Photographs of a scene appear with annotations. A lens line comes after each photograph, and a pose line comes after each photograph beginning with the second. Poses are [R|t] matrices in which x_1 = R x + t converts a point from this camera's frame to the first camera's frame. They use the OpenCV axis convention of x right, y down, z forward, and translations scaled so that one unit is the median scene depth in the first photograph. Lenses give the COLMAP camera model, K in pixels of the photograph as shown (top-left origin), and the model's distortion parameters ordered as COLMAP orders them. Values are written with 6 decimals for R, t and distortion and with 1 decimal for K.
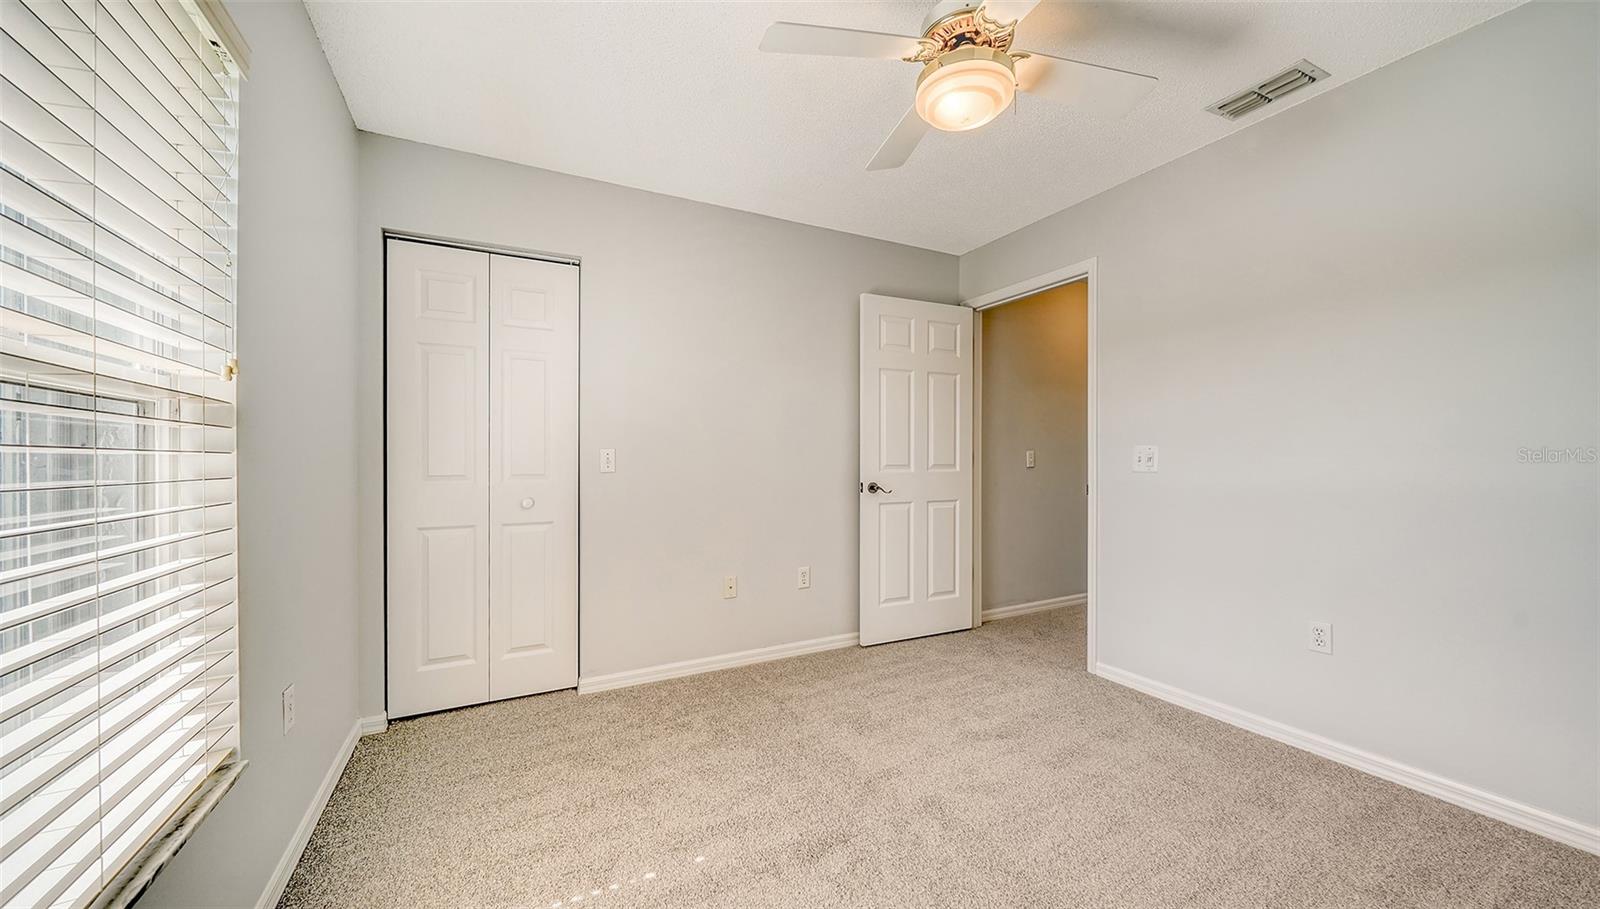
lens RADIAL K [[566.8, 0, 782.5], [0, 566.8, 460.8], [0, 0, 1]] dist [-0.002390, -0.002289]
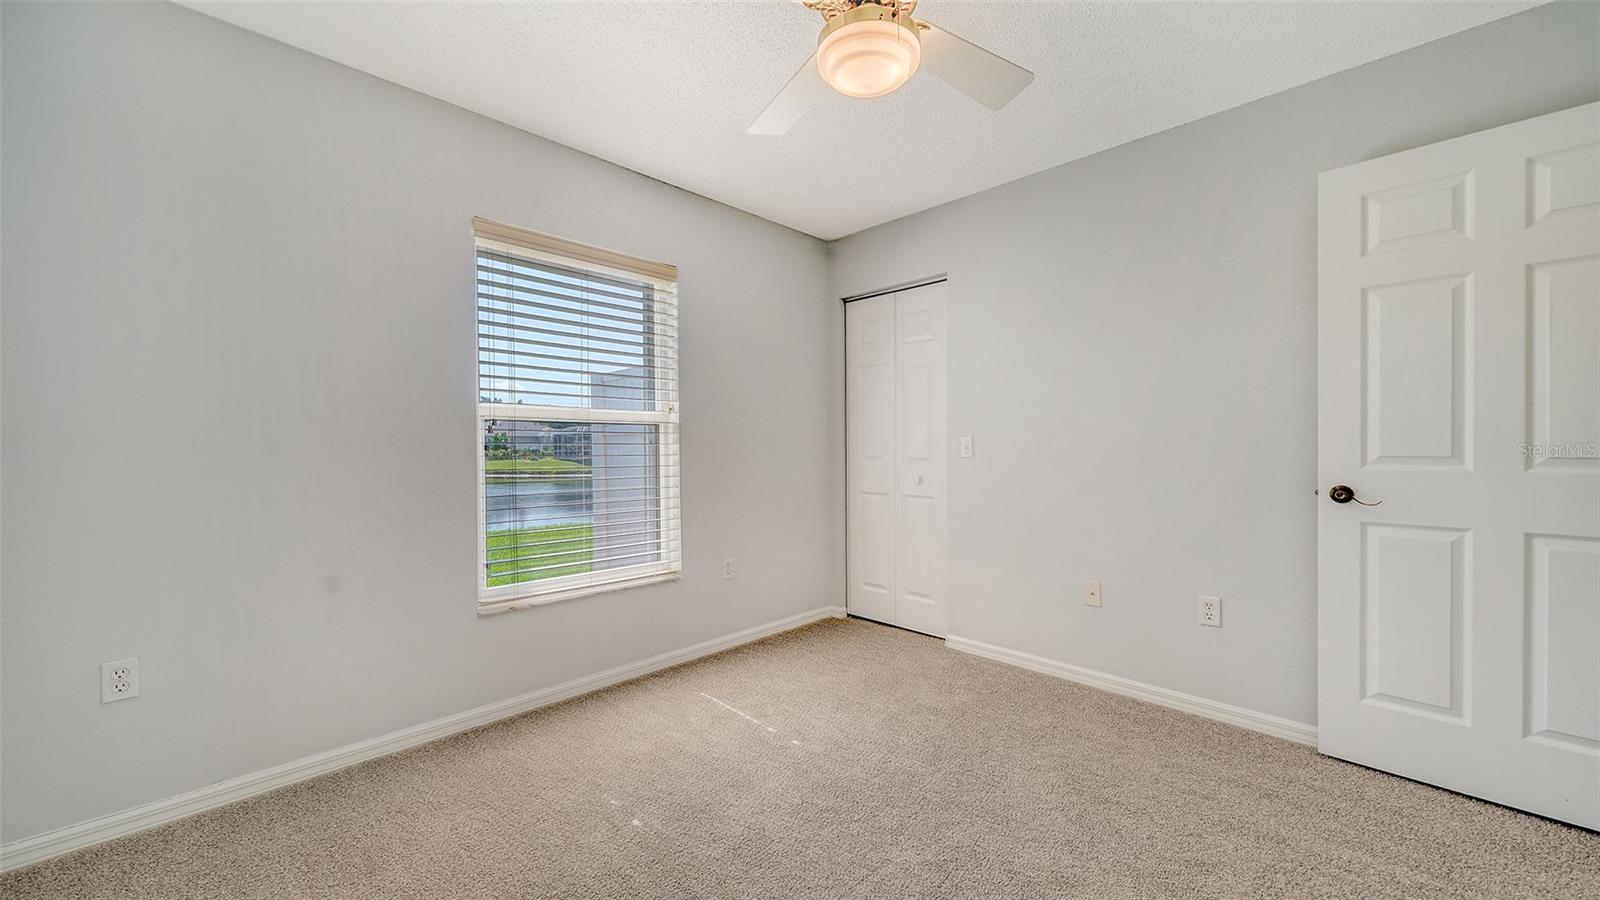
lens RADIAL K [[570.8, 0, 796.4], [0, 570.8, 441.1], [0, 0, 1]] dist [0.001807, 0.000082]
pose [[0.318171, -0.005034, -0.948020, 0.627283], [0.002265, 0.999987, -0.004550, -0.007161], [0.948031, -0.000699, 0.318178, 0.309025]]
